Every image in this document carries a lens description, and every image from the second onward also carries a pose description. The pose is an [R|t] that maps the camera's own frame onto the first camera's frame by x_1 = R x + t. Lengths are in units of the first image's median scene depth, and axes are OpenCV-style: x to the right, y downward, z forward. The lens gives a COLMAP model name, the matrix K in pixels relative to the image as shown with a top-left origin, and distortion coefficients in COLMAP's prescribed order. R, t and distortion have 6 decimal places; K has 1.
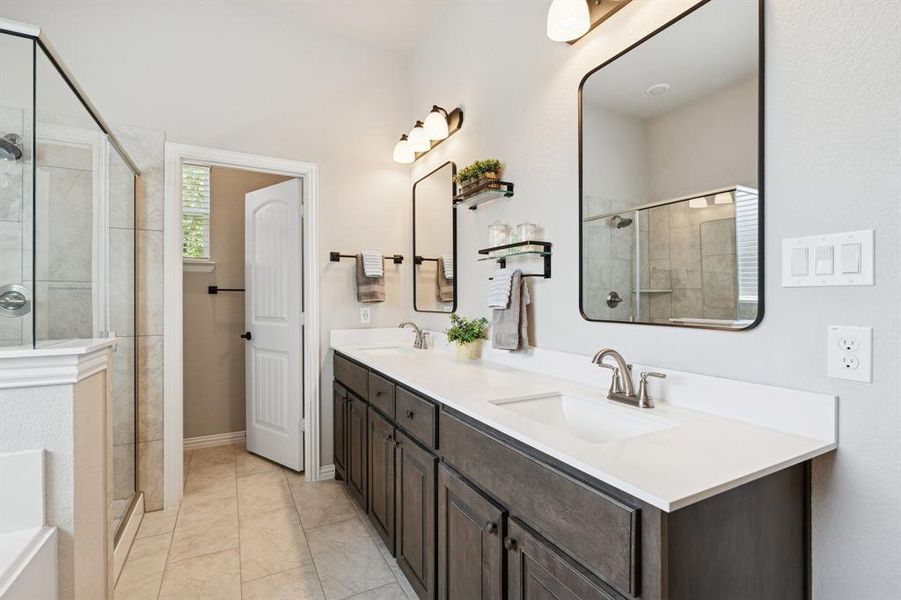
lens RADIAL K [[413.2, 0, 451.9], [0, 413.2, 298.8], [0, 0, 1]] dist [-0.009848, 0.002975]
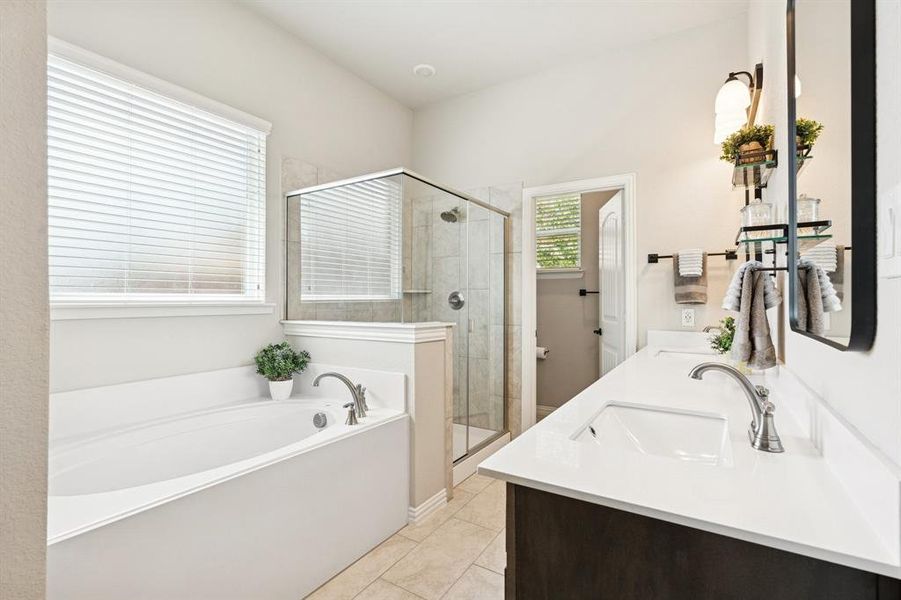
lens RADIAL K [[413.2, 0, 458.8], [0, 413.2, 300.2], [0, 0, 1]] dist [-0.009848, 0.002975]
pose [[0.510539, 0.001132, -0.859854, 0.363036], [-0.000452, 0.999999, 0.001048, -0.000319], [0.859855, -0.000146, 0.510539, 0.075165]]
